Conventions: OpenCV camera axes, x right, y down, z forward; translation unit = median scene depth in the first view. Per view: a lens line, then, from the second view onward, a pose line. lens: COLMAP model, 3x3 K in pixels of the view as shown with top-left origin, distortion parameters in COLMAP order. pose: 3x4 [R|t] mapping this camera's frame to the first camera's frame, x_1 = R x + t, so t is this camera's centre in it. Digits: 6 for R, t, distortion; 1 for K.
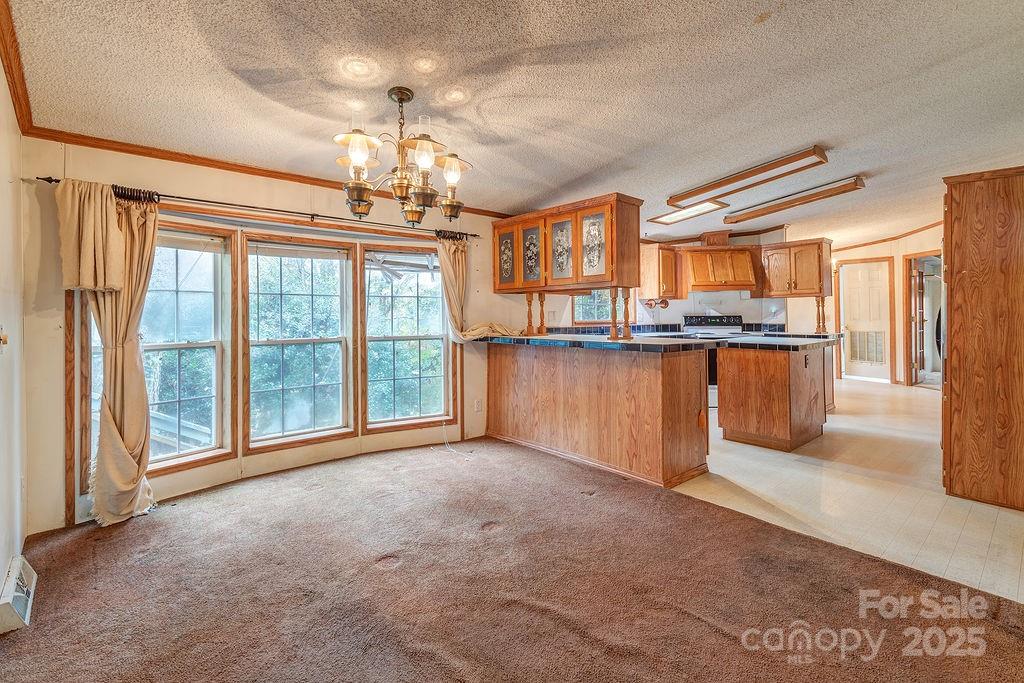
lens RADIAL K [[472.2, 0, 515.5], [0, 472.2, 307.3], [0, 0, 1]] dist [0.001681, -0.000357]
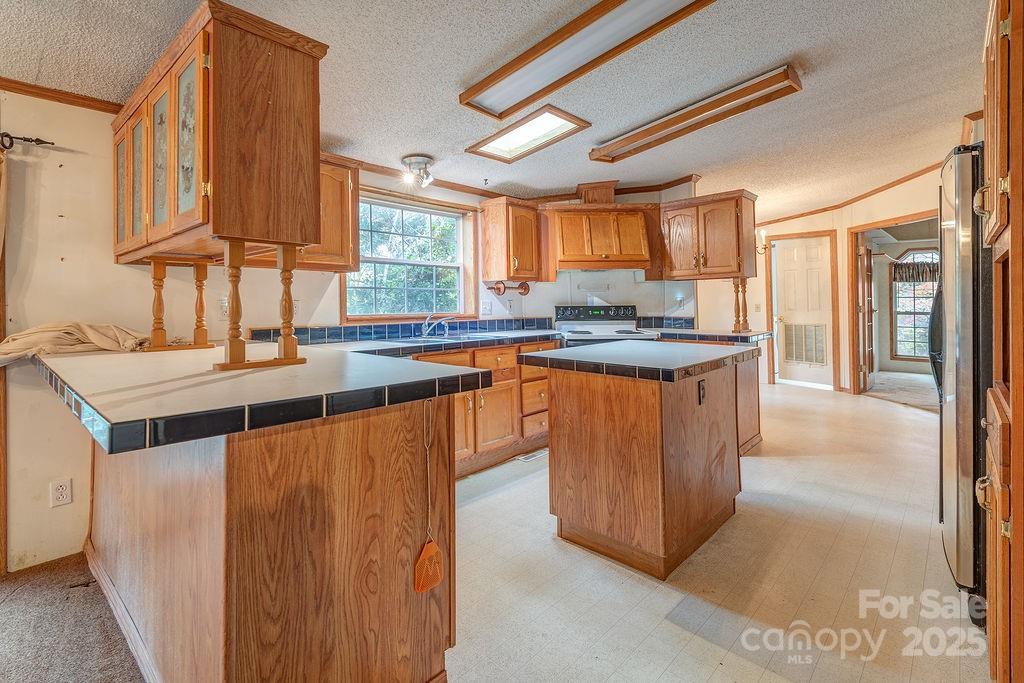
lens RADIAL K [[464.0, 0, 518.0], [0, 464.0, 290.7], [0, 0, 1]] dist [0.015388, -0.000013]
pose [[0.995857, 0.001305, 0.090921, 0.298501], [-0.000361, 0.999946, -0.010399, 0.003470], [-0.090930, 0.010323, 0.995804, 0.406483]]
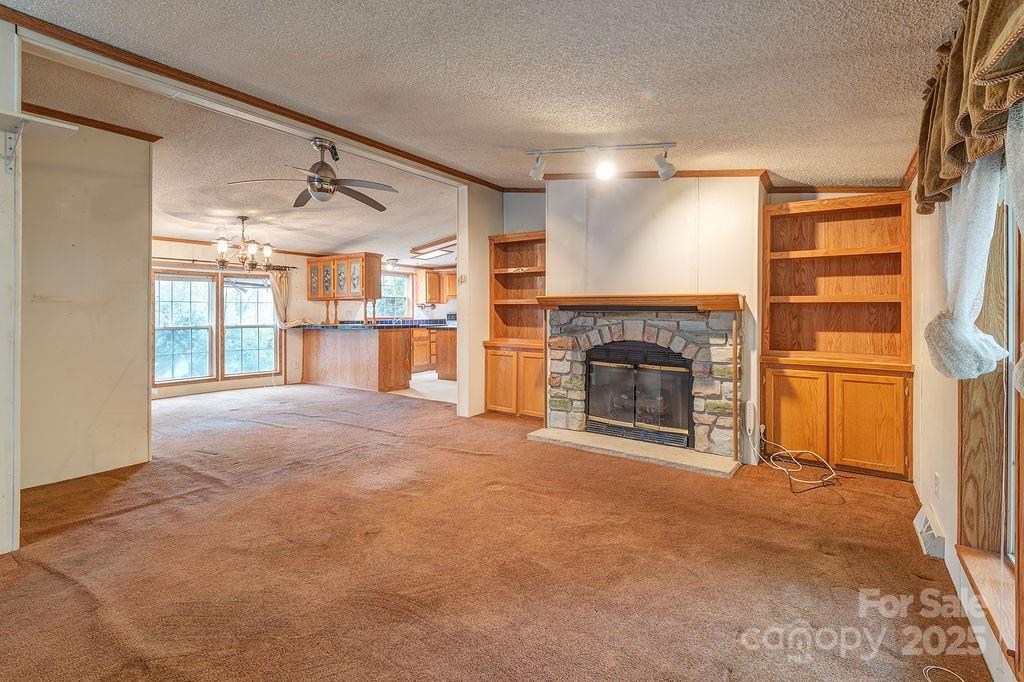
lens RADIAL K [[472.2, 0, 515.5], [0, 472.2, 306.8], [0, 0, 1]] dist [0.001681, -0.000357]
pose [[0.970258, 0.006025, 0.242000, 0.240879], [-0.006265, 0.999980, 0.000219, -0.010497], [-0.241994, -0.001728, 0.970276, -0.753235]]
